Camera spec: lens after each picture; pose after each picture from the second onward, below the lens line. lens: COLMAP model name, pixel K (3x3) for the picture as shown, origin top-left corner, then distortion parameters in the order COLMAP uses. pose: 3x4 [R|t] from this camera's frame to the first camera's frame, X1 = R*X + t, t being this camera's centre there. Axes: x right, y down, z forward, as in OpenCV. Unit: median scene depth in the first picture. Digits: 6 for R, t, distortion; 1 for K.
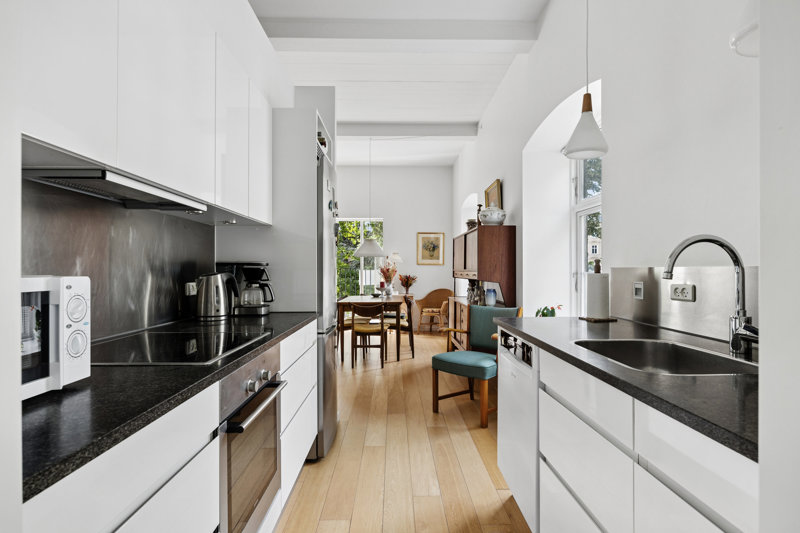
lens RADIAL K [[390.3, 0, 400.0], [0, 390.3, 266.5], [0, 0, 1]] dist [0.000027, 0.000001]
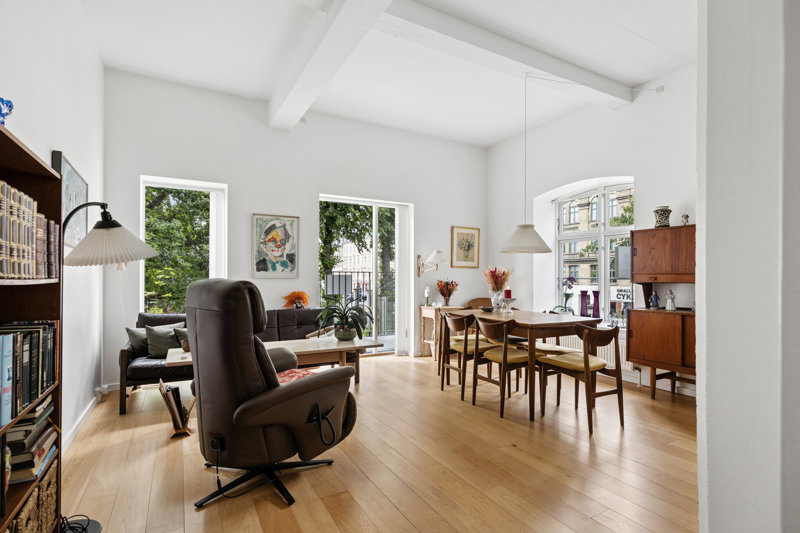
lens RADIAL K [[402.4, 0, 401.2], [0, 402.4, 277.4], [0, 0, 1]] dist [0.002041, 0.000137]
pose [[0.881743, 0.001595, 0.471727, -0.431634], [-0.004427, 0.999978, 0.004894, 0.011871], [-0.471709, -0.006404, 0.881731, 0.345139]]
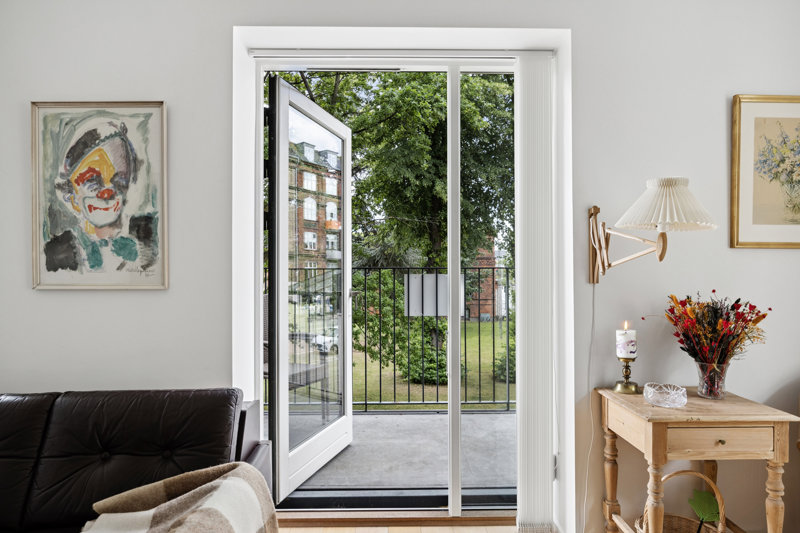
lens RADIAL K [[460.3, 0, 400.0], [0, 460.3, 266.5], [0, 0, 1]] dist [-0.005772, -0.002376]
pose [[0.999996, -0.002100, 0.002012, -0.139550], [0.002111, 0.999983, -0.005449, 0.006291], [-0.002000, 0.005453, 0.999983, 0.765528]]
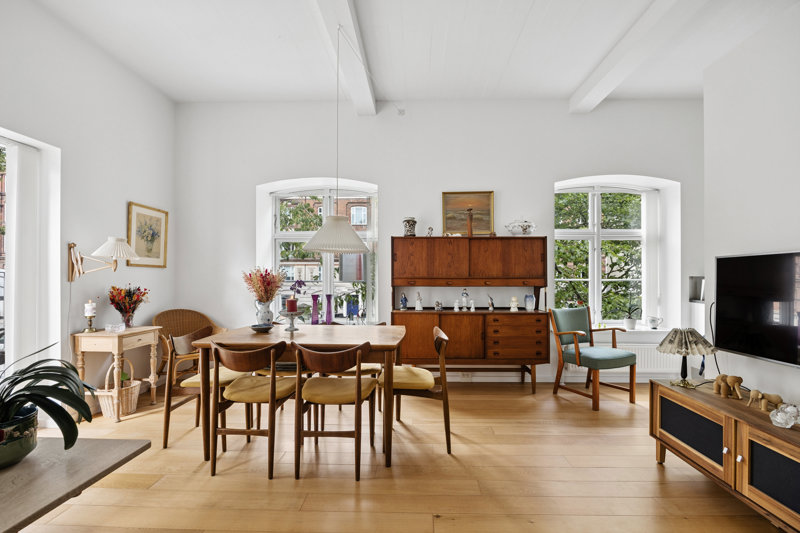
lens RADIAL K [[364.2, 0, 405.0], [0, 364.2, 273.1], [0, 0, 1]] dist [0.000351, -0.000124]
pose [[0.044251, 0.007996, 0.998988, -0.413045], [-0.007201, 0.999945, -0.007685, 0.005306], [-0.998995, -0.006853, 0.044306, 0.636789]]
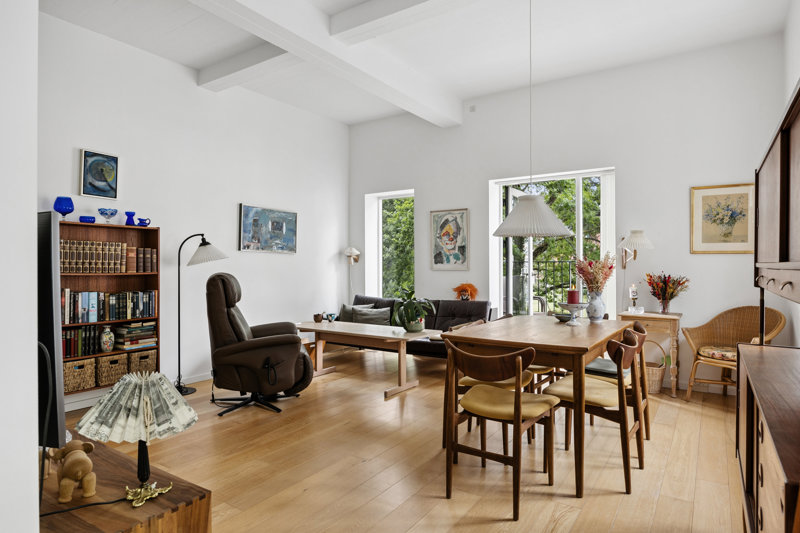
lens RADIAL K [[460.3, 0, 400.0], [0, 460.3, 266.5], [0, 0, 1]] dist [-0.005772, -0.002376]
pose [[0.815223, -0.000020, -0.579147, 0.081019], [0.005153, 0.999961, 0.007218, 0.005038], [0.579124, -0.008869, 0.815191, 0.331258]]
